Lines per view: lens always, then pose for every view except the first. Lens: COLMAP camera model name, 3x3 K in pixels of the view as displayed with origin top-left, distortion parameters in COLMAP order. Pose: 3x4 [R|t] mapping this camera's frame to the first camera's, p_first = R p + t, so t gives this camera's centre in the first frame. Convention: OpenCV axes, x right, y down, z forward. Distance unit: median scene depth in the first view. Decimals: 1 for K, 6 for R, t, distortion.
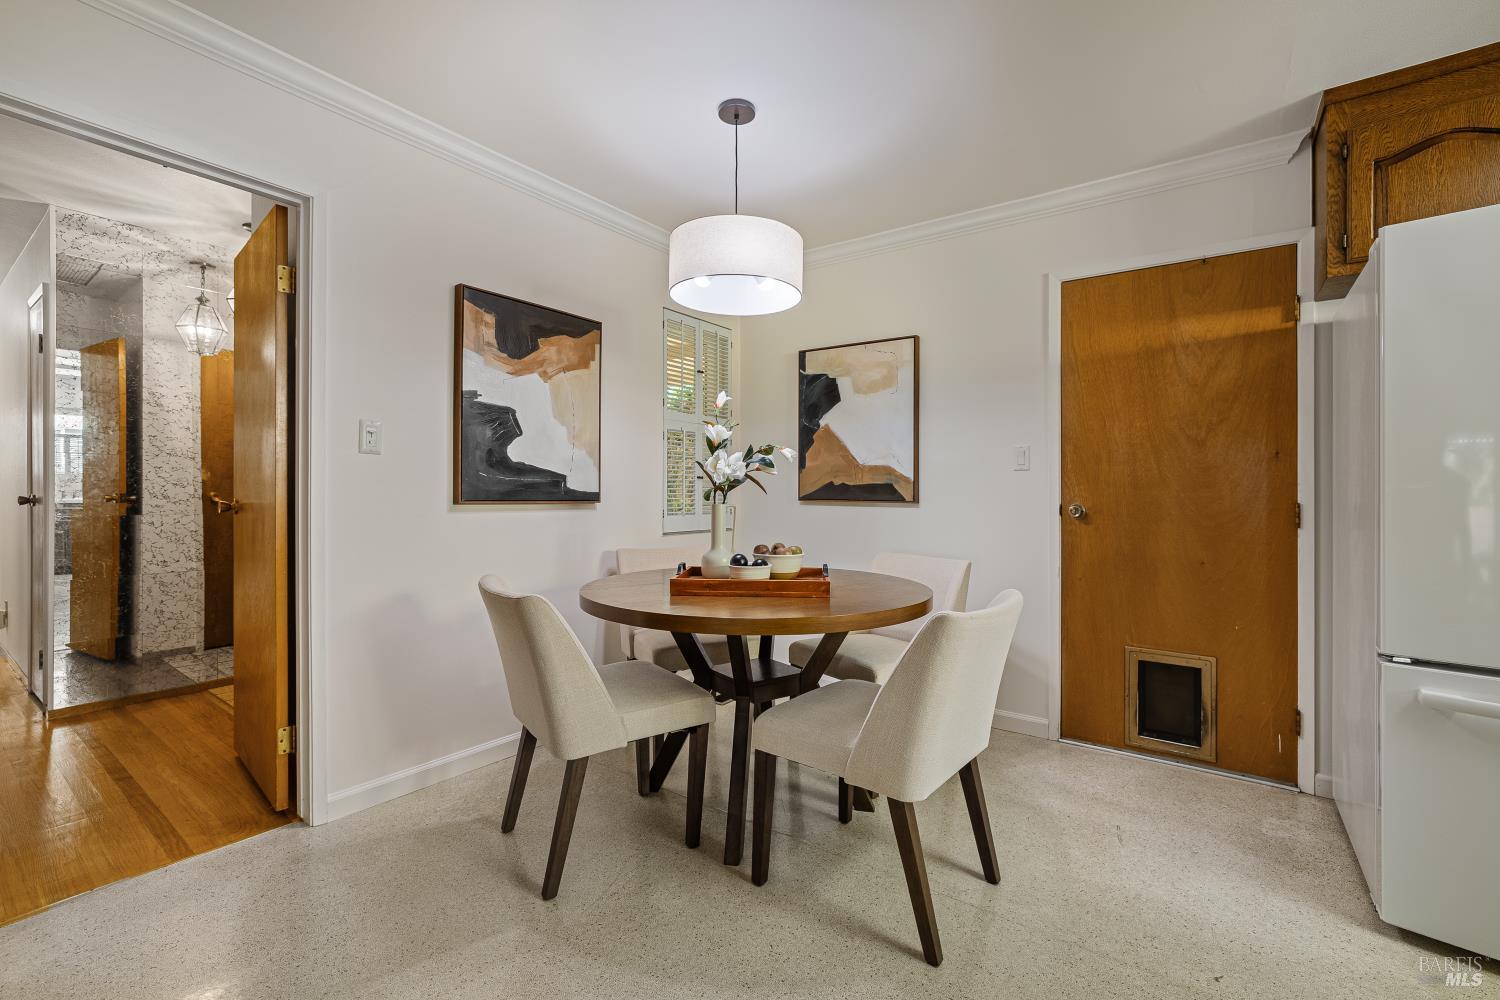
lens RADIAL K [[642.5, 0, 757.1], [0, 642.5, 487.9], [0, 0, 1]] dist [-0.036188, 0.013829]
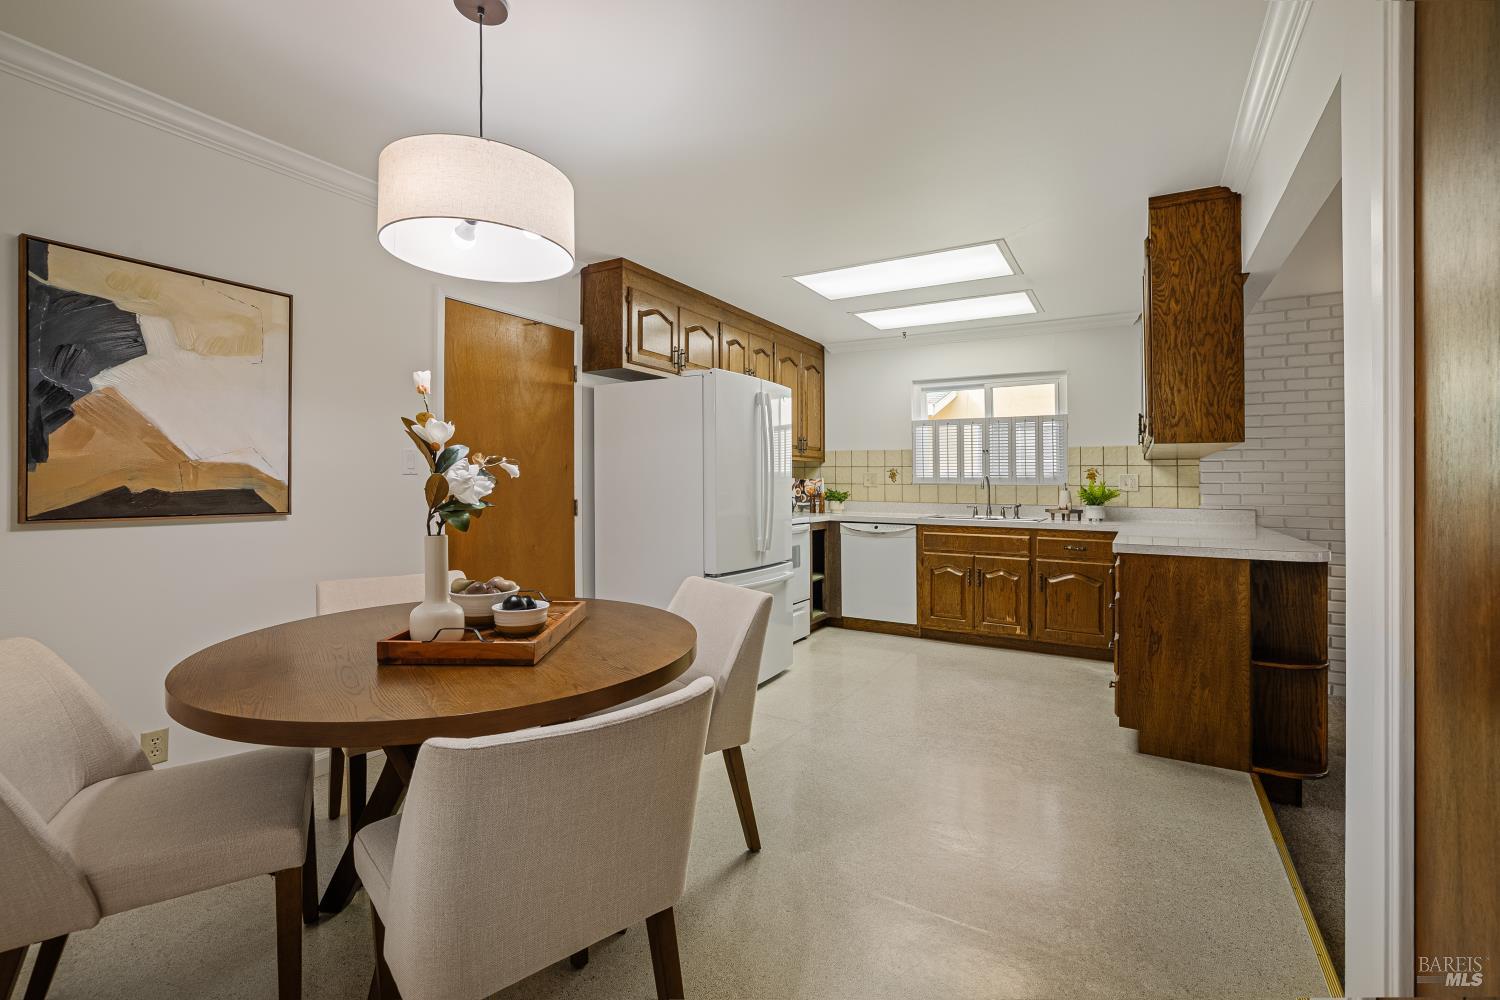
lens RADIAL K [[642.5, 0, 757.1], [0, 642.5, 487.9], [0, 0, 1]] dist [-0.036188, 0.013829]
pose [[-0.097779, -0.006583, 0.995186, -0.542237], [0.011109, 0.999909, 0.007705, -0.007205], [-0.995146, 0.011809, -0.097697, 0.505894]]
